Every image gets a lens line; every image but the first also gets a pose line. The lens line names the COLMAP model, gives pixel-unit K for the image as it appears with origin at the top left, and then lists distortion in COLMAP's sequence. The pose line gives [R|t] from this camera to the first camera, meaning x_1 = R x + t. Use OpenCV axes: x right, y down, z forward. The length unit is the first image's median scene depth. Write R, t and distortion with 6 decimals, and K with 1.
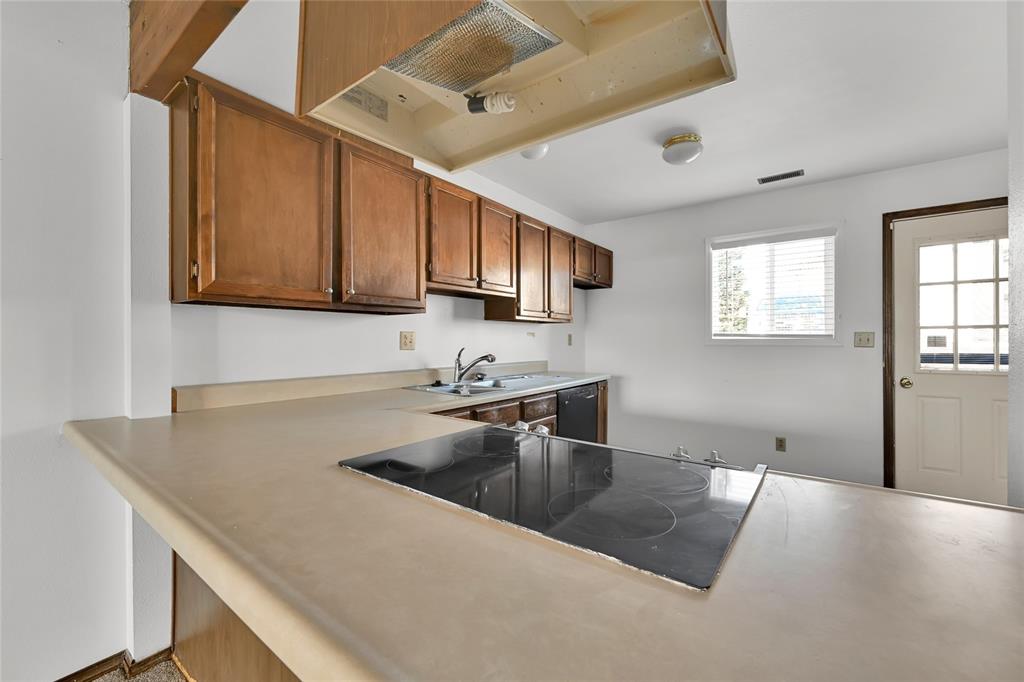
lens RADIAL K [[408.9, 0, 513.8], [0, 408.9, 342.6], [0, 0, 1]] dist [-0.001207, -0.000141]
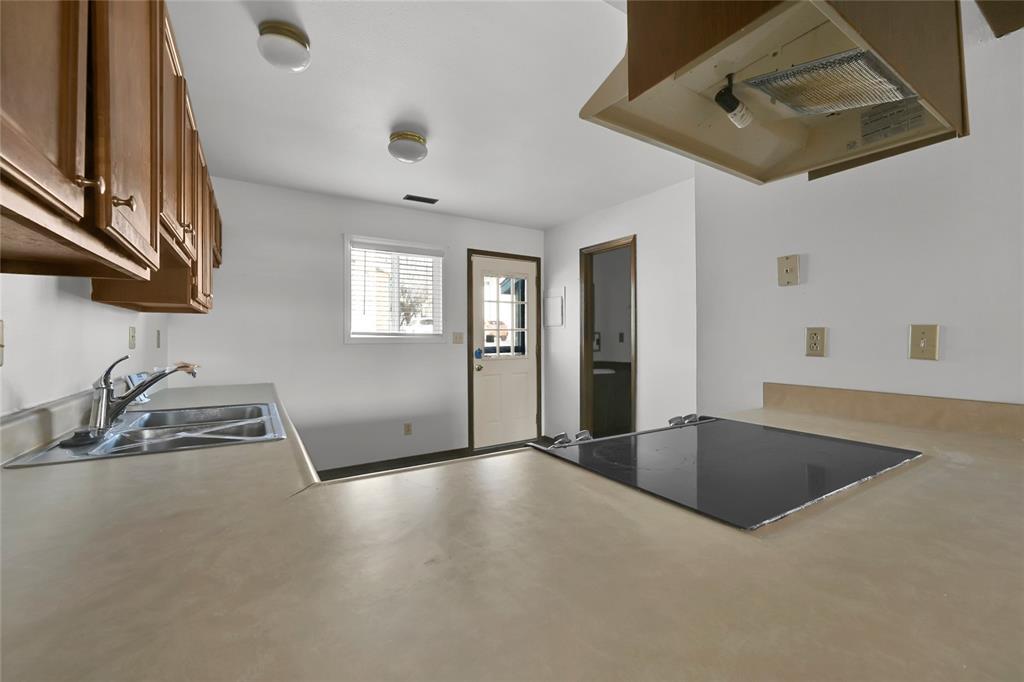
lens RADIAL K [[415.2, 0, 508.3], [0, 415.2, 337.3], [0, 0, 1]] dist [-0.002753, -0.000348]
pose [[0.370639, -0.001409, 0.928776, -0.371181], [0.007850, 0.999968, -0.001616, -0.006008], [-0.928744, 0.007889, 0.370638, 0.341814]]
